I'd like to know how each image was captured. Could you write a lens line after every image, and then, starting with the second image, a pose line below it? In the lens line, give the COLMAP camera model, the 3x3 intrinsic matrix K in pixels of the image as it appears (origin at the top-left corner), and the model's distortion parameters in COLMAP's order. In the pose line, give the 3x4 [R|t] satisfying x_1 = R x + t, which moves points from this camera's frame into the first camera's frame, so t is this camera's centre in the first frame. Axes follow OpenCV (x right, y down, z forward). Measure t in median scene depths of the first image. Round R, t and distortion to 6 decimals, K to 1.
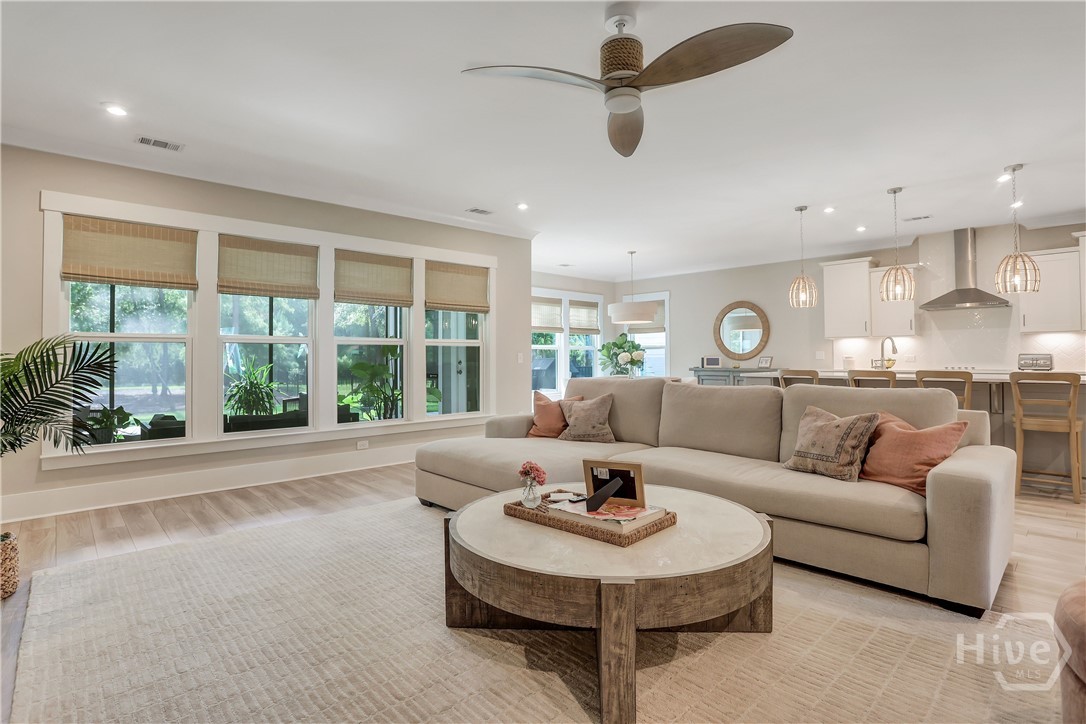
lens RADIAL K [[565.2, 0, 557.5], [0, 565.2, 346.7], [0, 0, 1]] dist [0.005107, 0.000802]
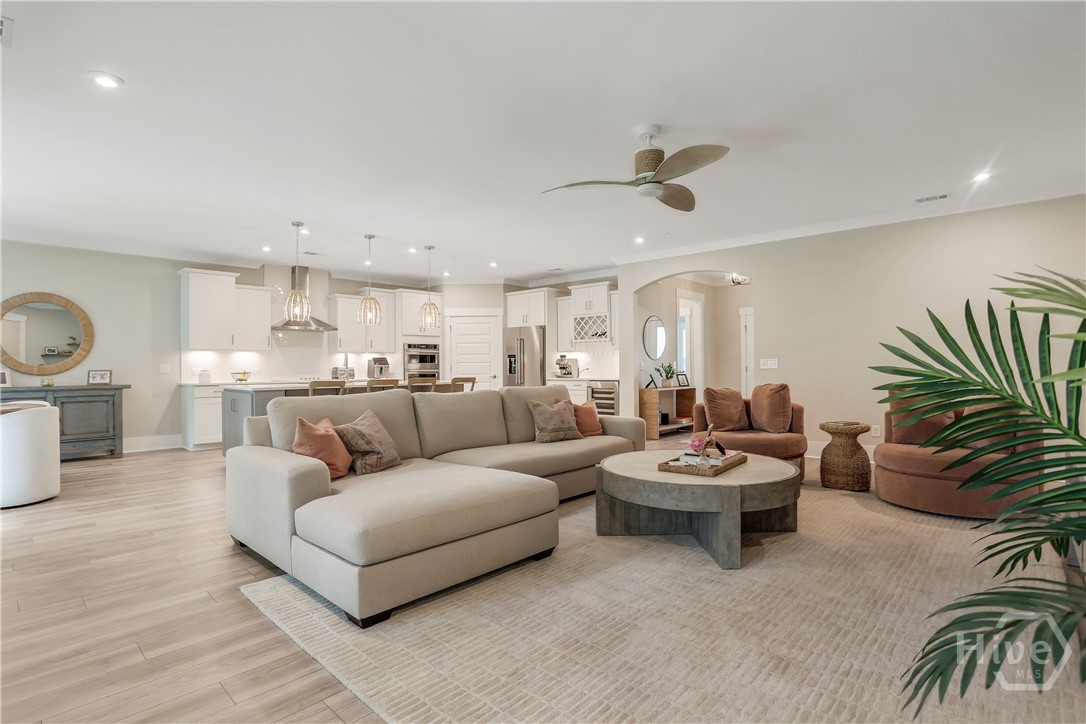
lens RADIAL K [[540.7, 0, 548.7], [0, 540.7, 365.4], [0, 0, 1]] dist [-0.051011, 0.019442]
pose [[-0.085032, 0.007017, 0.996353, -0.392096], [-0.011652, 0.999900, -0.008036, 0.009659], [-0.996310, -0.012293, -0.084942, 0.434146]]
